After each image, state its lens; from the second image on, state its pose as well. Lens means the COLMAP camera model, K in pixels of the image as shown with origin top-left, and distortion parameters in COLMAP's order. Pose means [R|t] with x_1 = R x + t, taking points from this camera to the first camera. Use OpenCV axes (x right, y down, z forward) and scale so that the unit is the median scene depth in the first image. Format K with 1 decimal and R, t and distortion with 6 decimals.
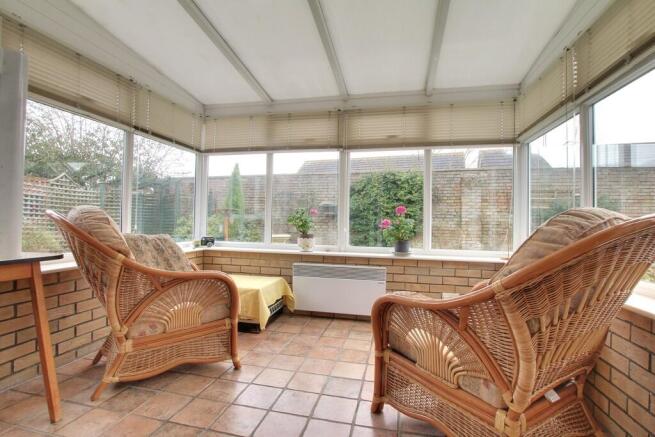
lens RADIAL K [[320.3, 0, 327.5], [0, 320.3, 218.5], [0, 0, 1]] dist [-0.033731, 0.000470]
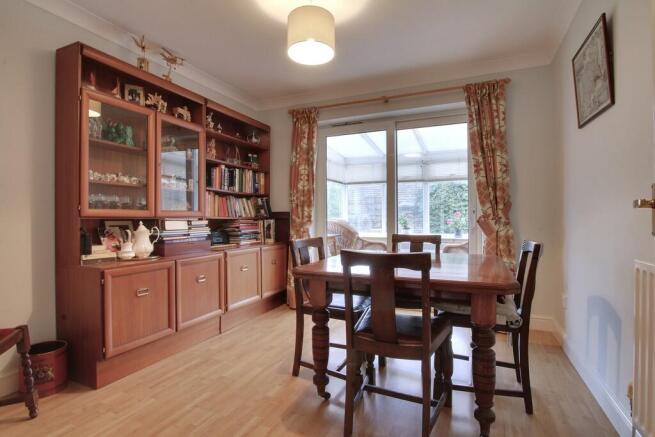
lens RADIAL K [[320.3, 0, 327.5], [0, 320.3, 218.5], [0, 0, 1]] dist [-0.033731, 0.000470]
pose [[0.978063, -0.022612, -0.207078, -0.114066], [0.024932, 0.999652, 0.008598, -0.028619], [0.206811, -0.013572, 0.978287, -0.847532]]
